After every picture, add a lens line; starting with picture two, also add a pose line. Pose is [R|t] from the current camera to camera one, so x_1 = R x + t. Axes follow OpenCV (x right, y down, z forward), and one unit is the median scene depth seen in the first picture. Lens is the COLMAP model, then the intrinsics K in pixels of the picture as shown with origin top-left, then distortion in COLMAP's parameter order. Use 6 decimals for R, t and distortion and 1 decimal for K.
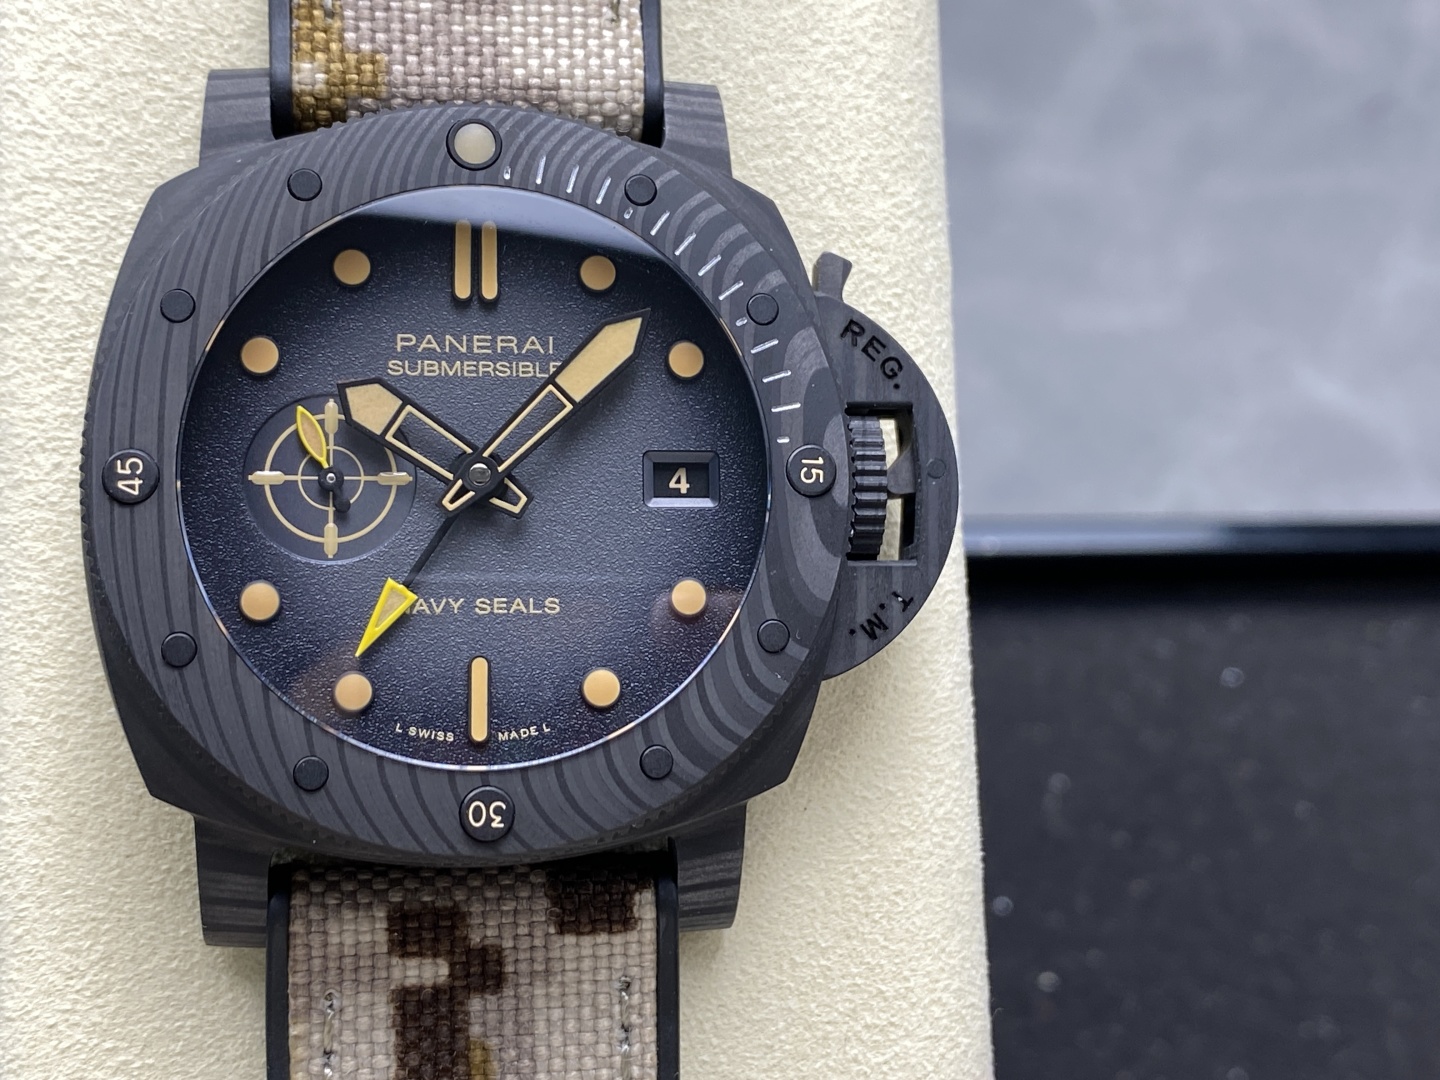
lens RADIAL K [[2154.1, 0, 665.6], [0, 2154.1, 541.3], [0, 0, 1]] dist [0.167744, -0.598268]
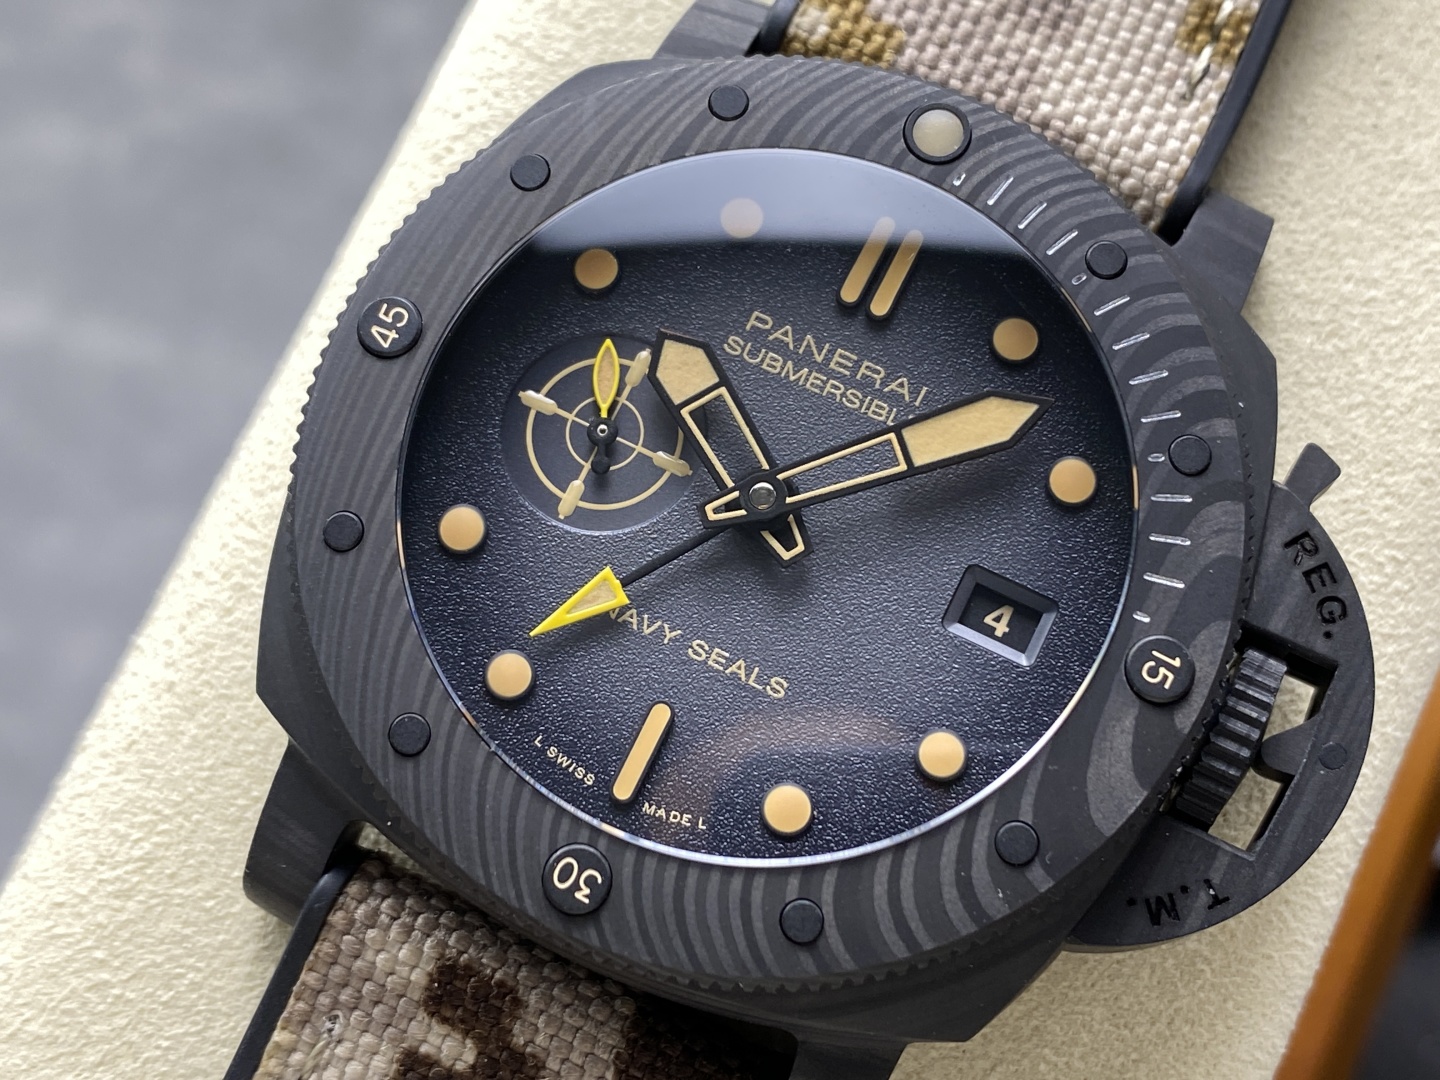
lens RADIAL K [[2154.1, 0, 665.6], [0, 2154.1, 541.3], [0, 0, 1]] dist [0.167744, -0.598268]
pose [[0.868280, 0.396402, -0.298253, 0.125297], [-0.436231, 0.896397, -0.078581, 0.061571], [0.236204, 0.198338, 0.951247, 0.230320]]
